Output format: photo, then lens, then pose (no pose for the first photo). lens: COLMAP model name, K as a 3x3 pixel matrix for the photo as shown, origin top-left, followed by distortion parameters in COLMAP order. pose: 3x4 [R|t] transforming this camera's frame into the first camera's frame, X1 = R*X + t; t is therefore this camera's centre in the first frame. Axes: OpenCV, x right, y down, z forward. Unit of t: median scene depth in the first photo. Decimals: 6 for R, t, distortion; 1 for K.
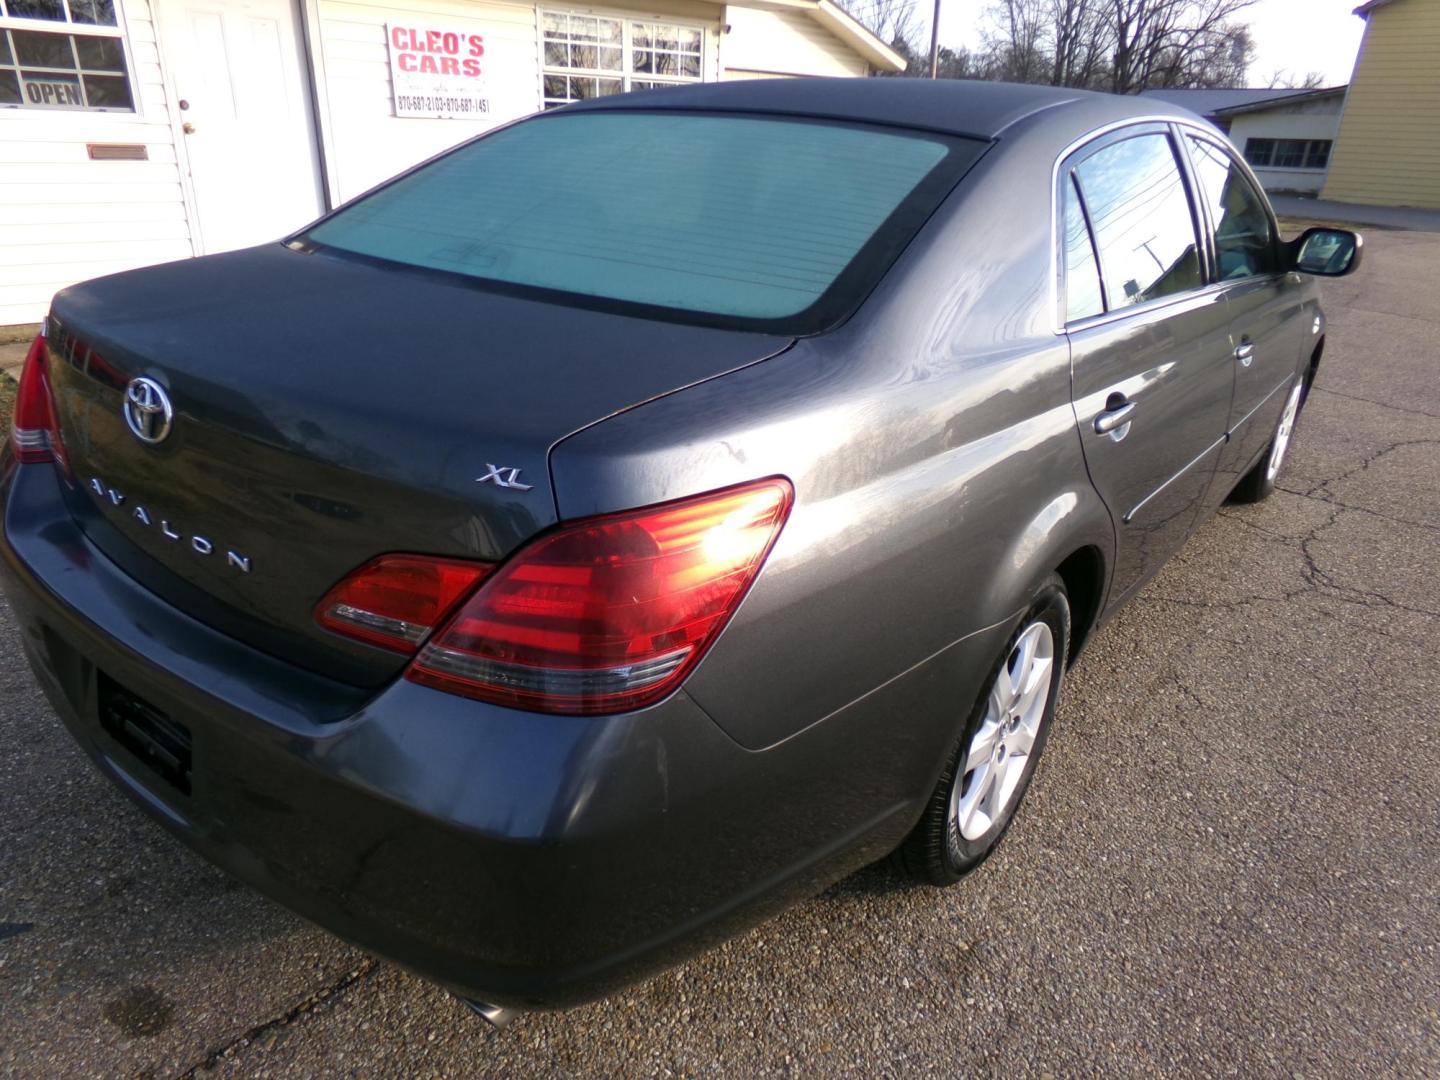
lens RADIAL K [[933.2, 0, 714.7], [0, 933.2, 546.6], [0, 0, 1]] dist [0.002885, 0.005981]
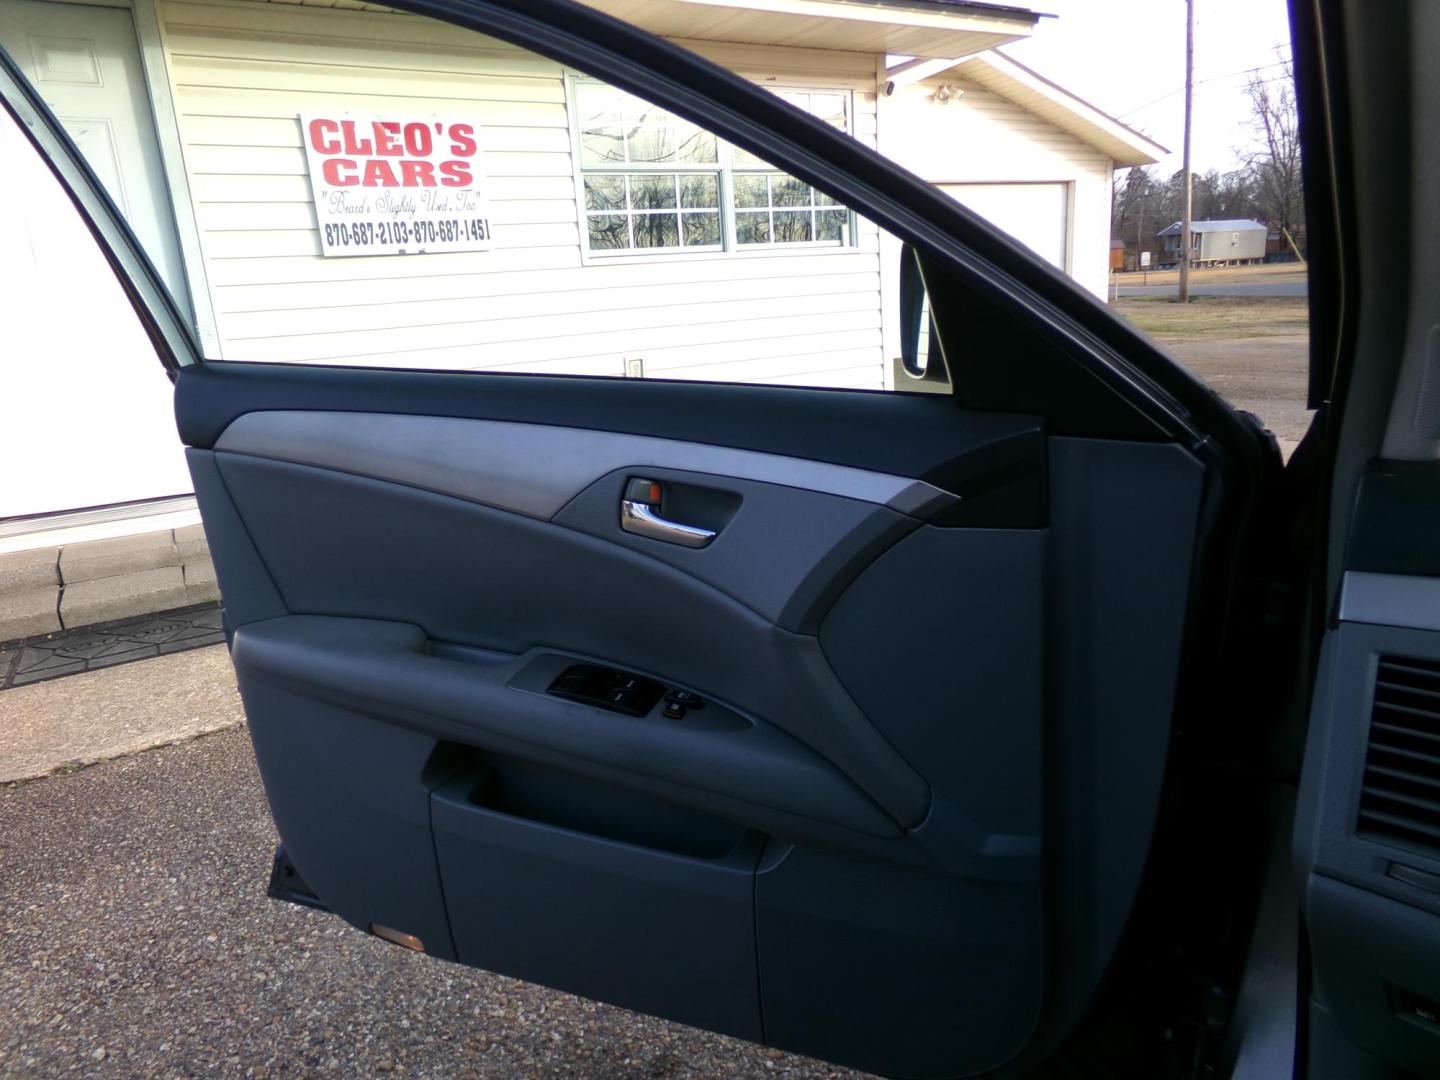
lens RADIAL K [[933.2, 0, 714.7], [0, 933.2, 546.6], [0, 0, 1]] dist [0.002885, 0.005981]
pose [[0.968112, -0.035025, -0.248057, 0.055920], [-0.003633, 0.988111, -0.153697, -0.167162], [0.250492, 0.149697, 0.956475, 0.477392]]
